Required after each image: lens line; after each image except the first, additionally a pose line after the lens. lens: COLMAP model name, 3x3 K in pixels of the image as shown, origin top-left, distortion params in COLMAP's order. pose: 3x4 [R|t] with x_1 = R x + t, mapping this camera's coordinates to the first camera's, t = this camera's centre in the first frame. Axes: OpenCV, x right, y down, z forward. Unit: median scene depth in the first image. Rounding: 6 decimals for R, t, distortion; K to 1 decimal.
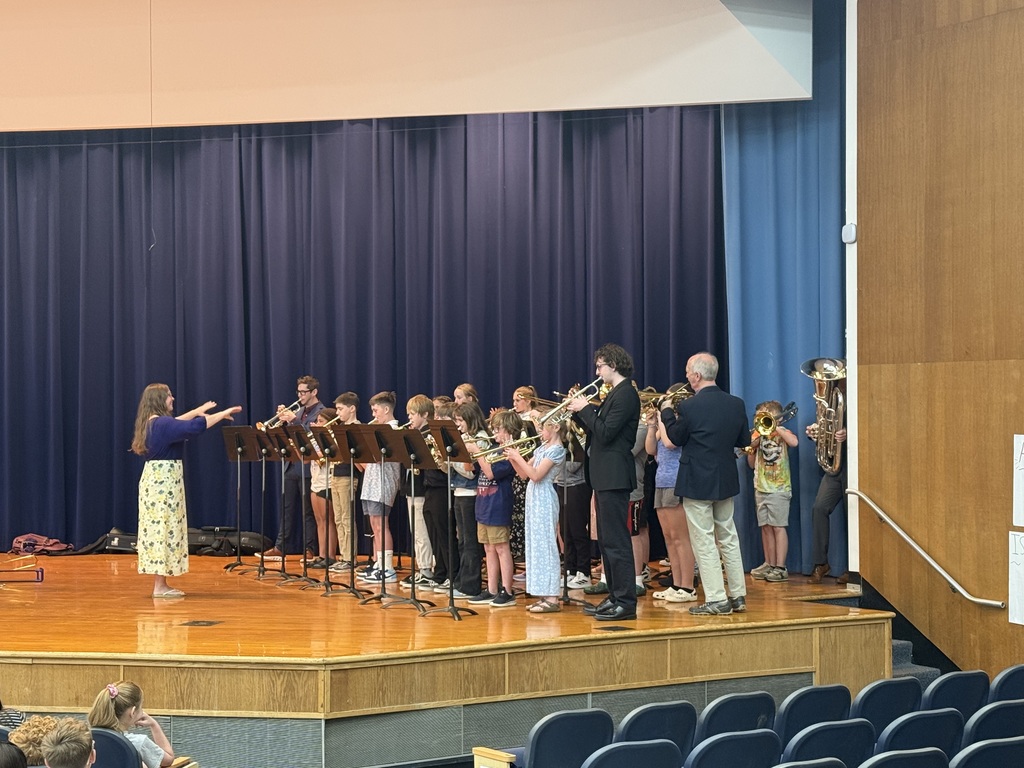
lens RADIAL K [[1825.4, 0, 506.2], [0, 1825.4, 387.2], [0, 0, 1]] dist [-0.036450, 0.000000]
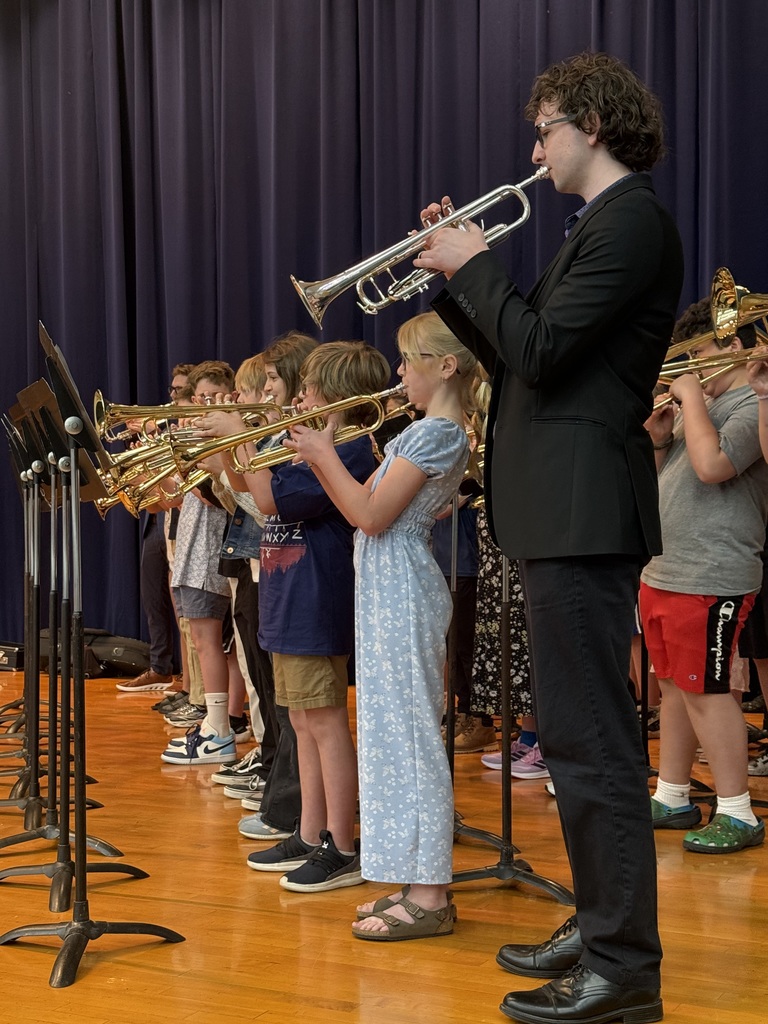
lens RADIAL K [[1612.2, 0, 384.5], [0, 1612.2, 509.0], [0, 0, 1]] dist [0.102358, 0.000000]
pose [[0.976075, 0.006909, -0.217324, 0.077231], [-0.004777, 0.999935, 0.010332, 0.042999], [0.217382, -0.009046, 0.976045, 0.689520]]
